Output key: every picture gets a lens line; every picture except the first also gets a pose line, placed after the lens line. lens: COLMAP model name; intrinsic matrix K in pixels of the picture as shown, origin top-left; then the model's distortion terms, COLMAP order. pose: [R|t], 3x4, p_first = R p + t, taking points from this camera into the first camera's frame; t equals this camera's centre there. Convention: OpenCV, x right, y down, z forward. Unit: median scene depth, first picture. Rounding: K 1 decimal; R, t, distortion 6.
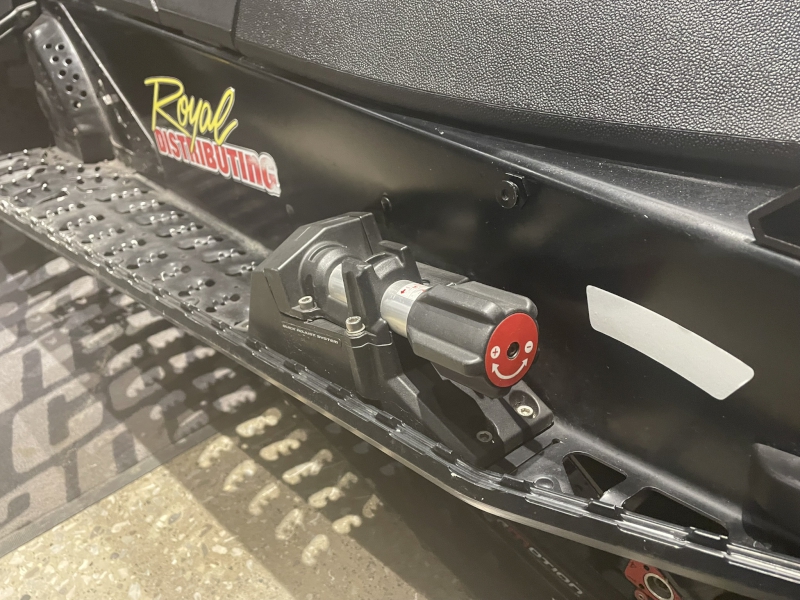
lens RADIAL K [[634.4, 0, 399.3], [0, 634.4, 305.2], [0, 0, 1]] dist [0.060443, -0.070706]
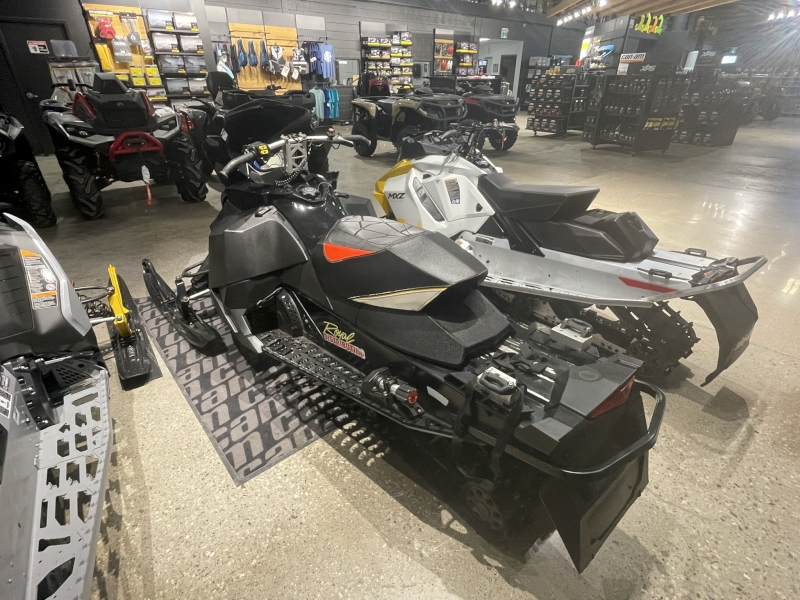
lens RADIAL K [[417.3, 0, 398.2], [0, 417.3, 294.3], [0, 0, 1]] dist [-0.001019, 0.003668]
pose [[0.999943, -0.006159, -0.008764, 0.033671], [0.004414, 0.982395, -0.186762, -0.061990], [0.009759, 0.186713, 0.982366, -1.227050]]
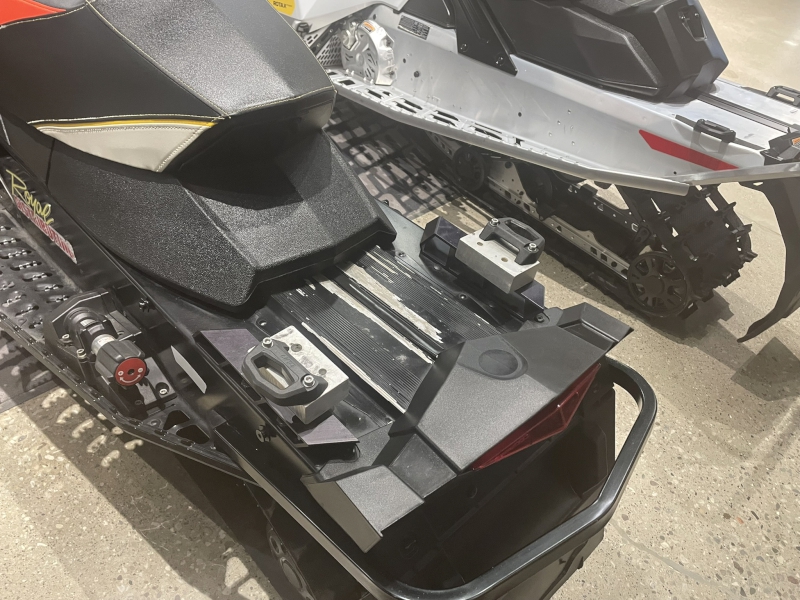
lens RADIAL K [[634.4, 0, 417.0], [0, 634.4, 297.3], [0, 0, 1]] dist [0.060443, -0.070706]
pose [[0.989388, 0.054185, 0.134818, 0.399380], [-0.064632, 0.995135, 0.074355, -0.207768], [-0.130133, -0.082279, 0.988077, -0.706810]]
